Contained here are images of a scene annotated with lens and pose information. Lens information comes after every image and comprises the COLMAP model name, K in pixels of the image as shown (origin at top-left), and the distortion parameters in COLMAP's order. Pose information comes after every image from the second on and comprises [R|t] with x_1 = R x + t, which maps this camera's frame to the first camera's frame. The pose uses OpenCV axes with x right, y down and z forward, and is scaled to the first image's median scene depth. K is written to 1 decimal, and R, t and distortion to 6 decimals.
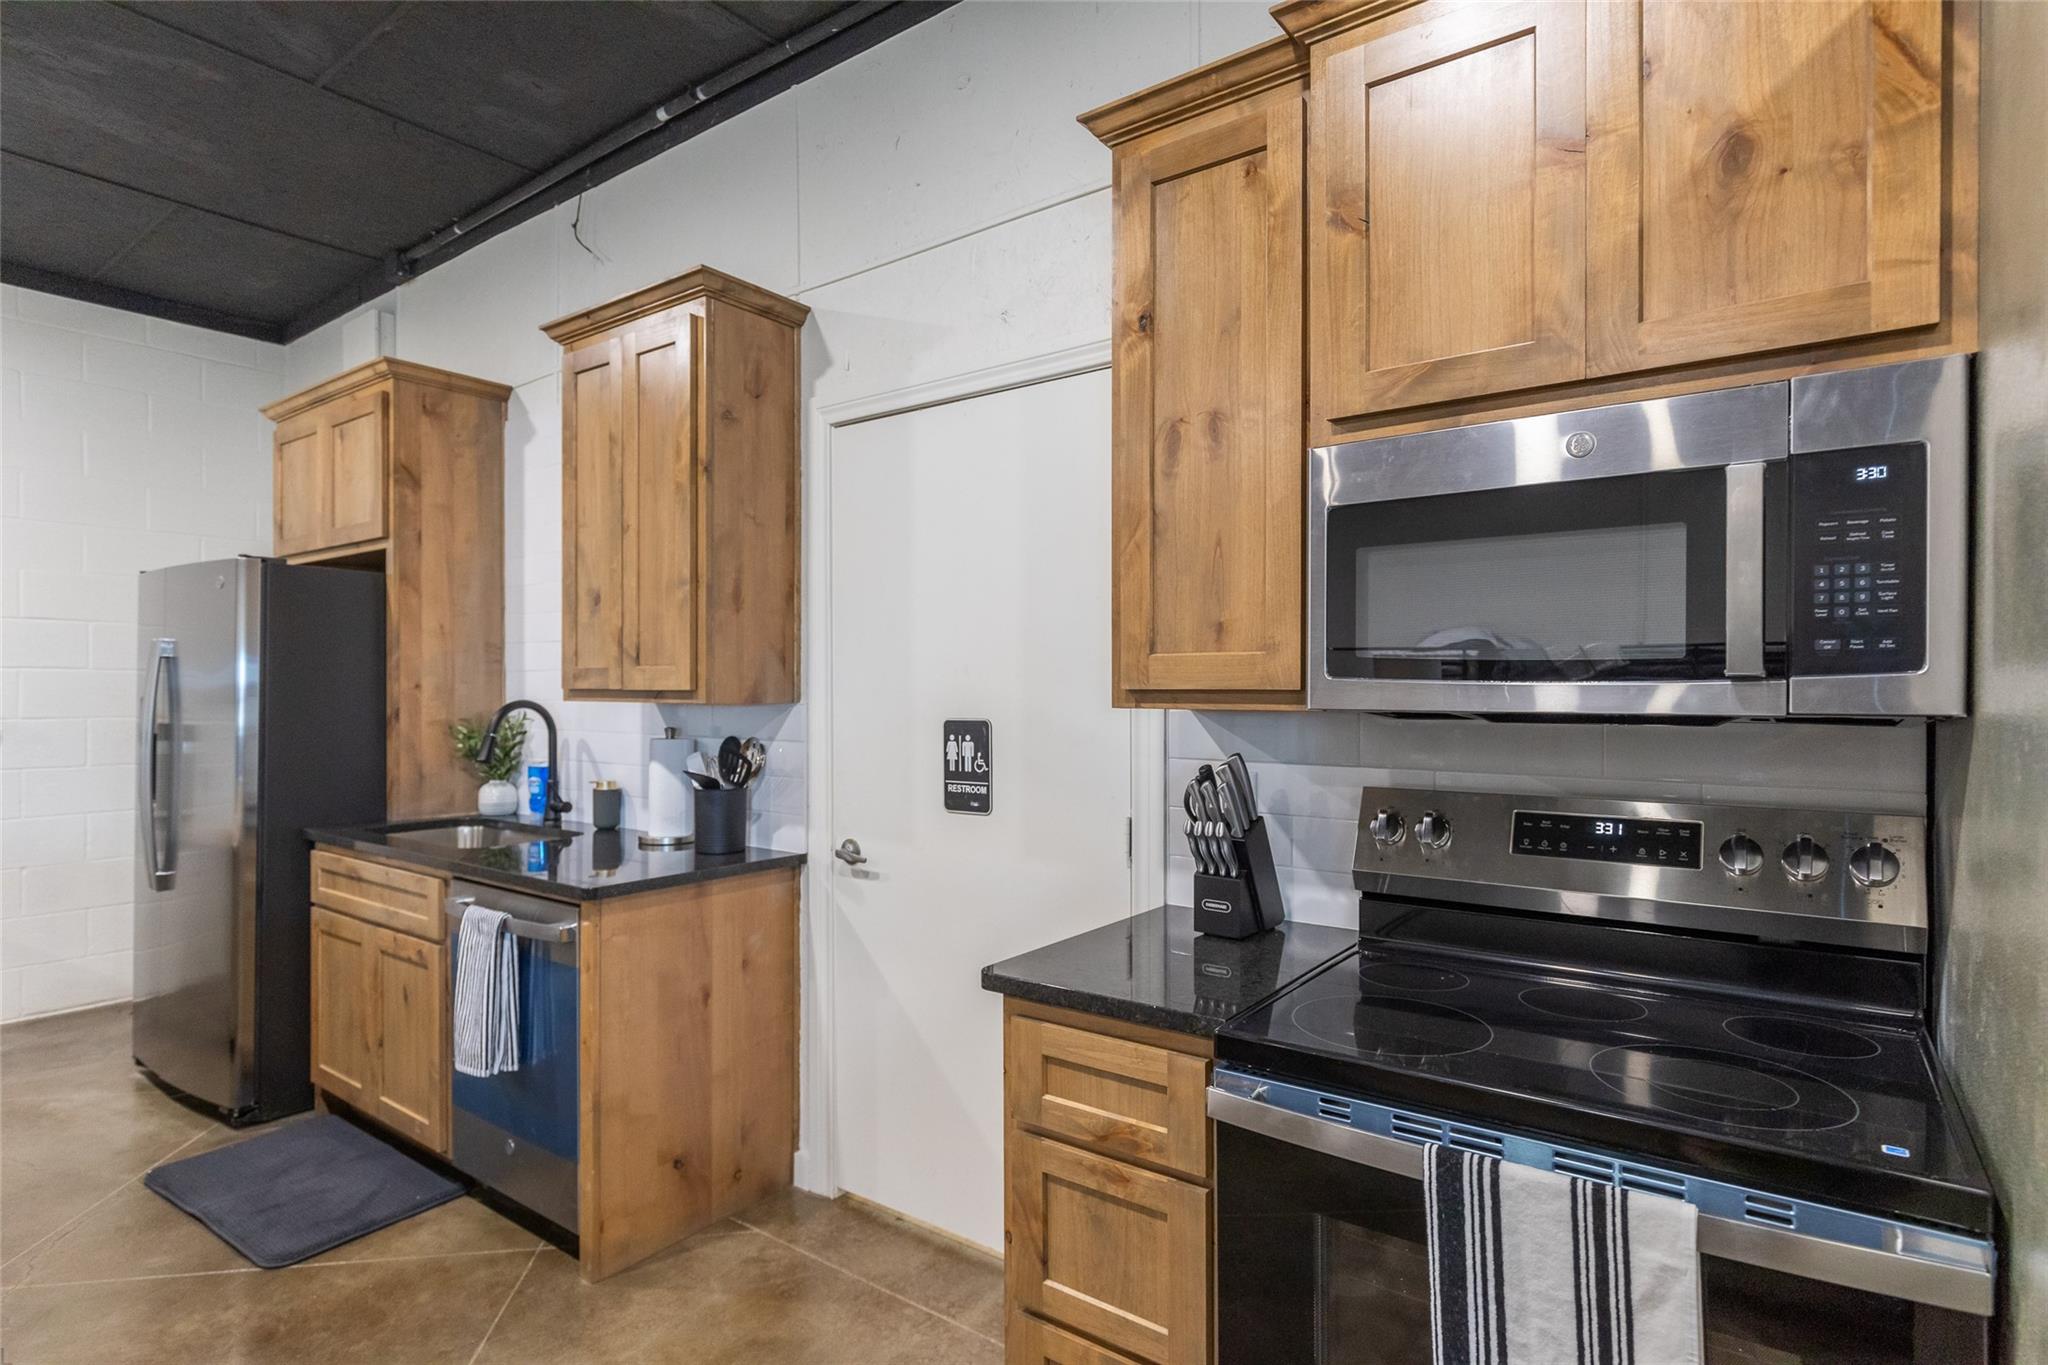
lens RADIAL K [[1058.9, 0, 1024.0], [0, 1058.9, 682.5], [0, 0, 1]] dist [0.002713, 0.000083]
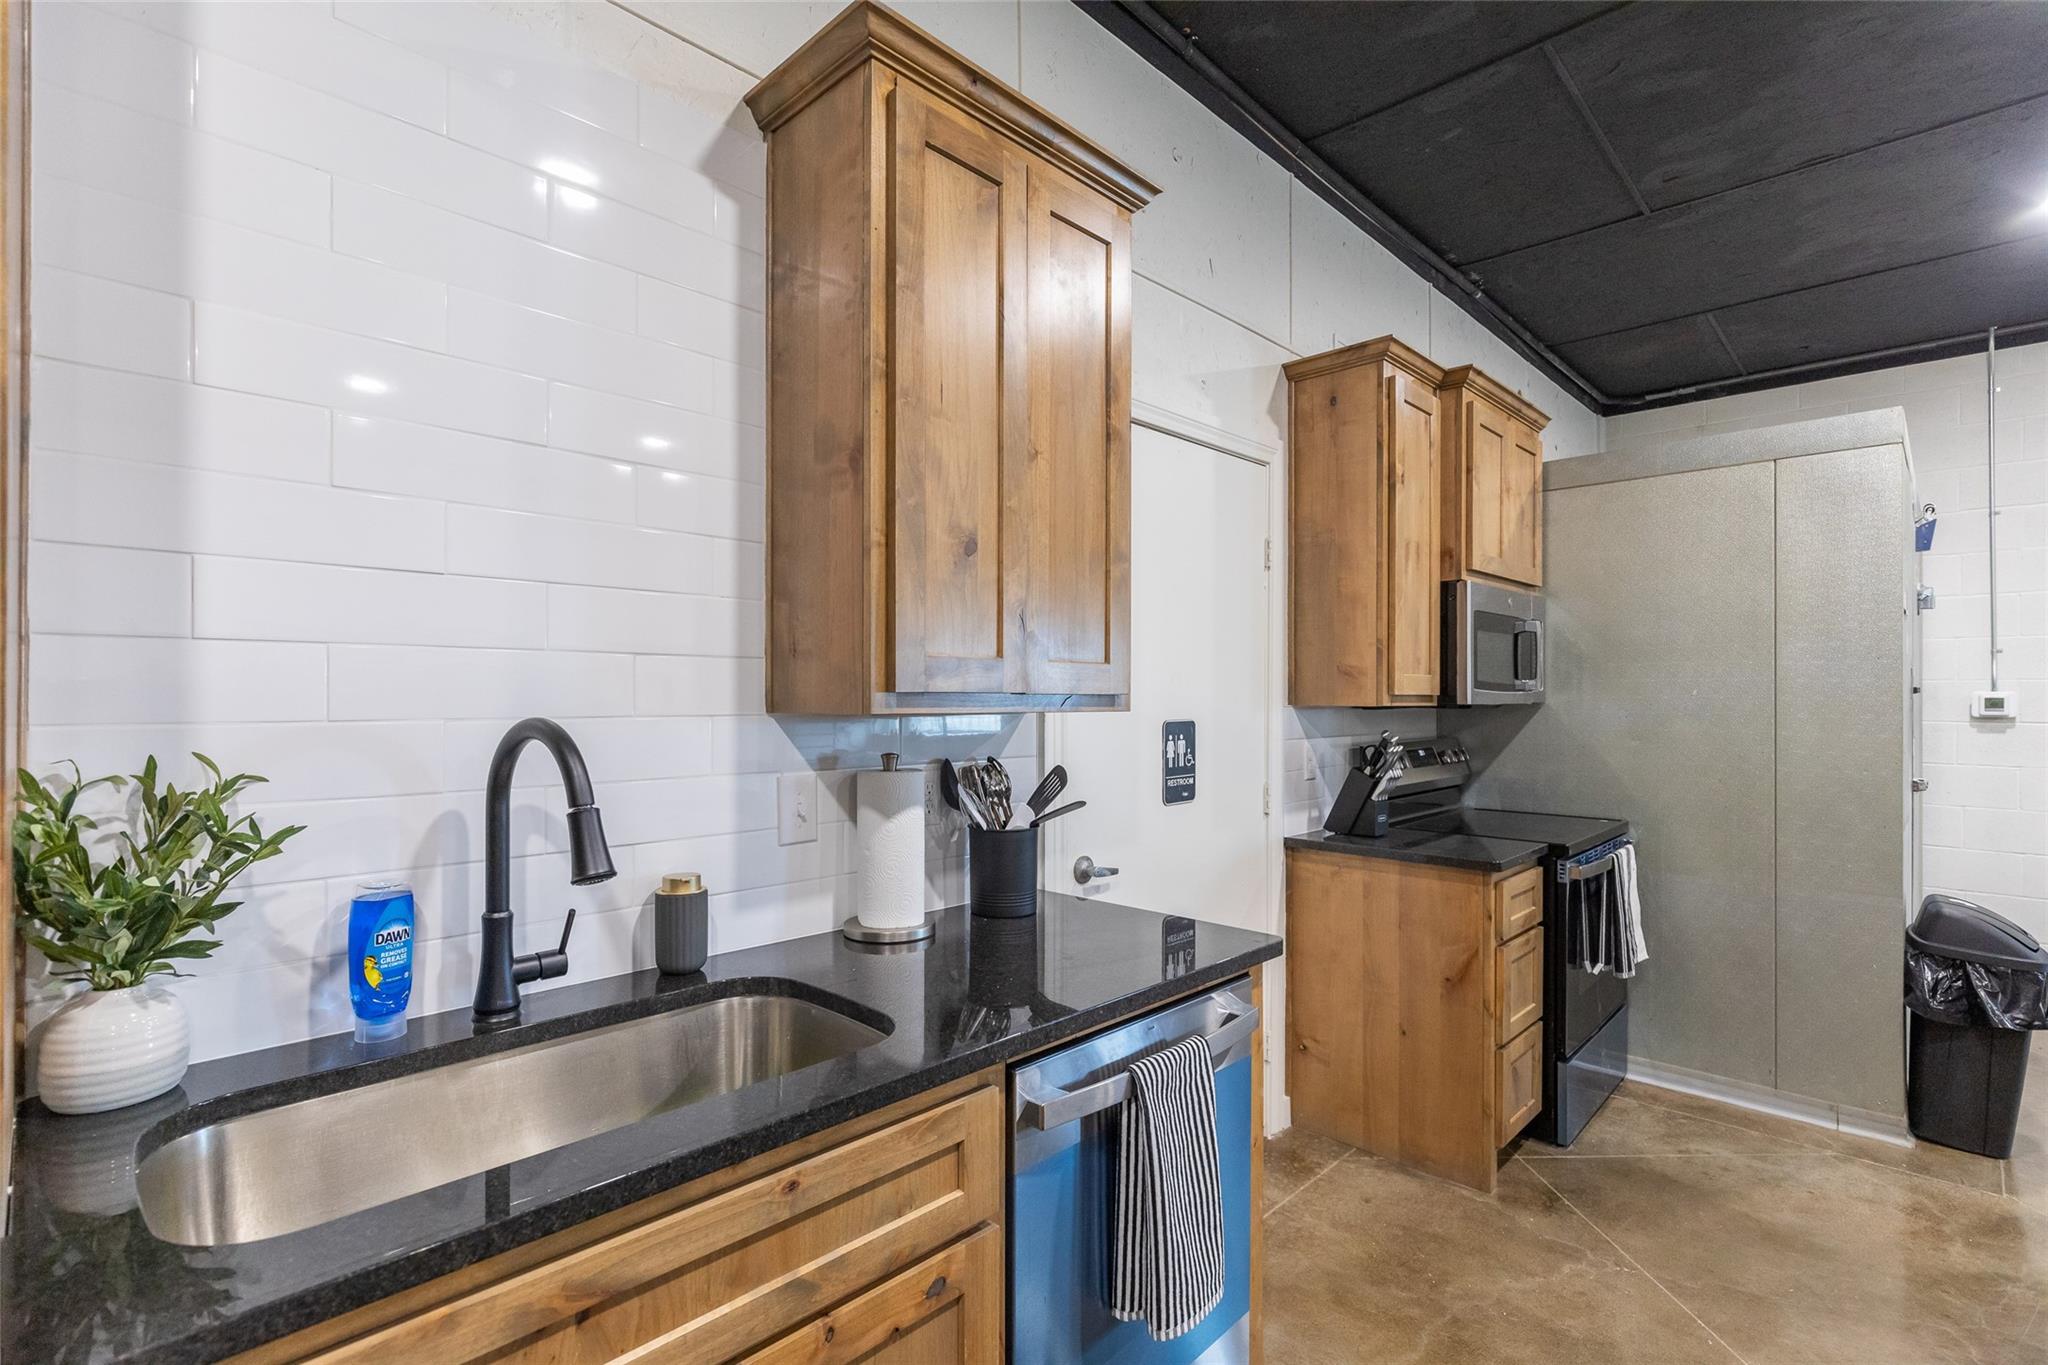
lens RADIAL K [[949.2, 0, 1019.9], [0, 949.2, 691.3], [0, 0, 1]] dist [-0.001564, 0.001252]
pose [[0.141197, 0.003782, 0.989974, -1.068397], [-0.007095, 0.999971, -0.002808, 0.007617], [-0.989956, -0.006627, 0.141220, 1.012921]]
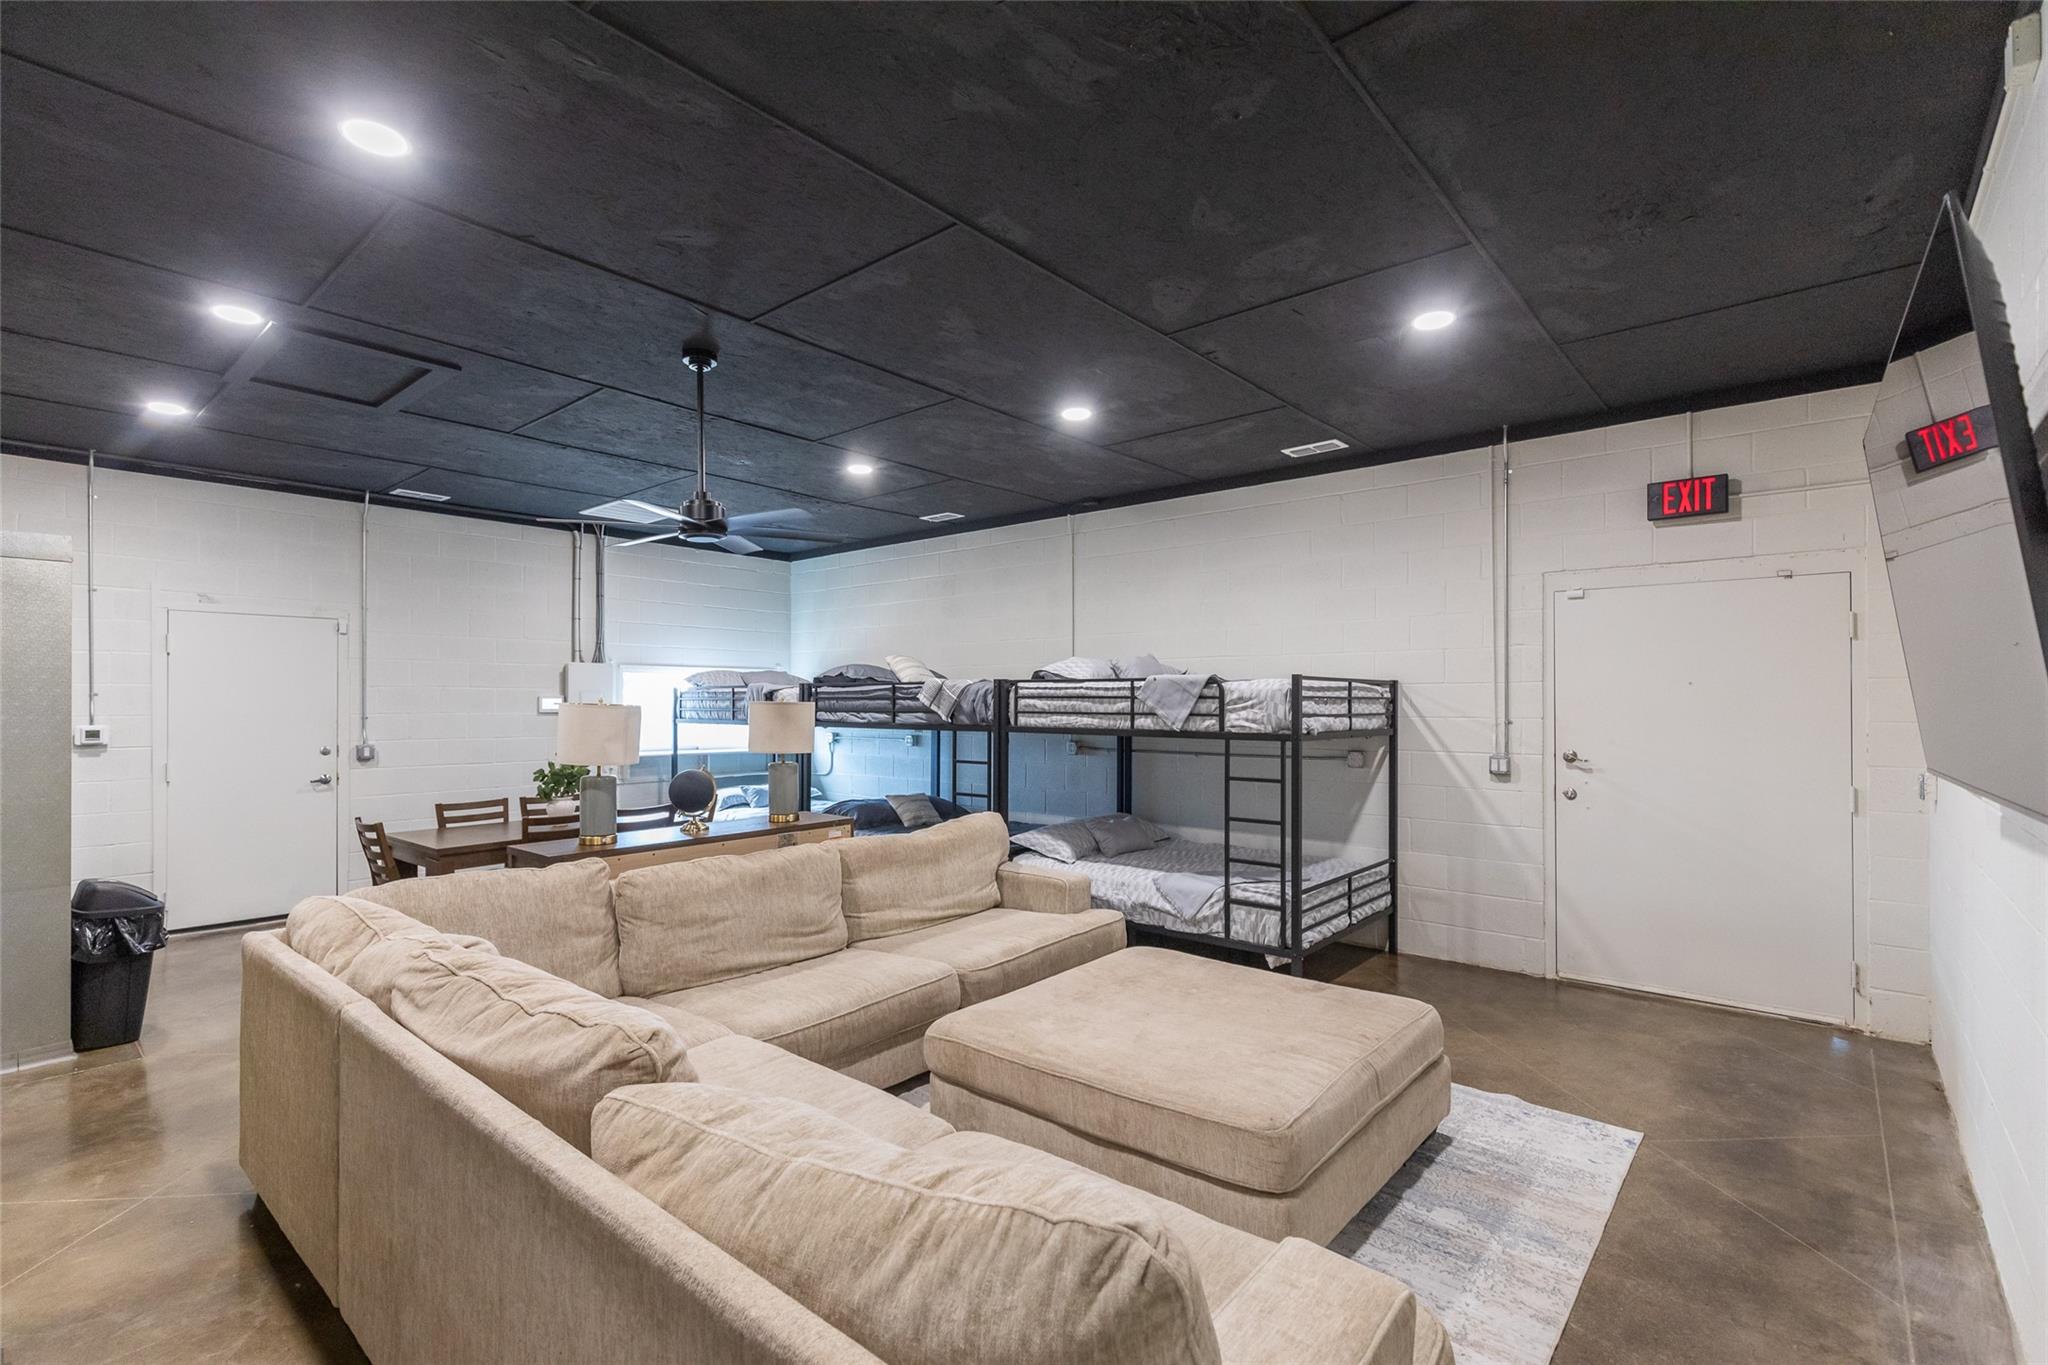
lens RADIAL K [[922.4, 0, 1026.0], [0, 922.4, 693.5], [0, 0, 1]] dist [0.004092, -0.000122]
pose [[-0.997518, 0.003056, 0.070348, -1.509938], [0.002244, 0.999930, -0.011613, -0.055658], [-0.070379, -0.011426, -0.997455, 1.572121]]
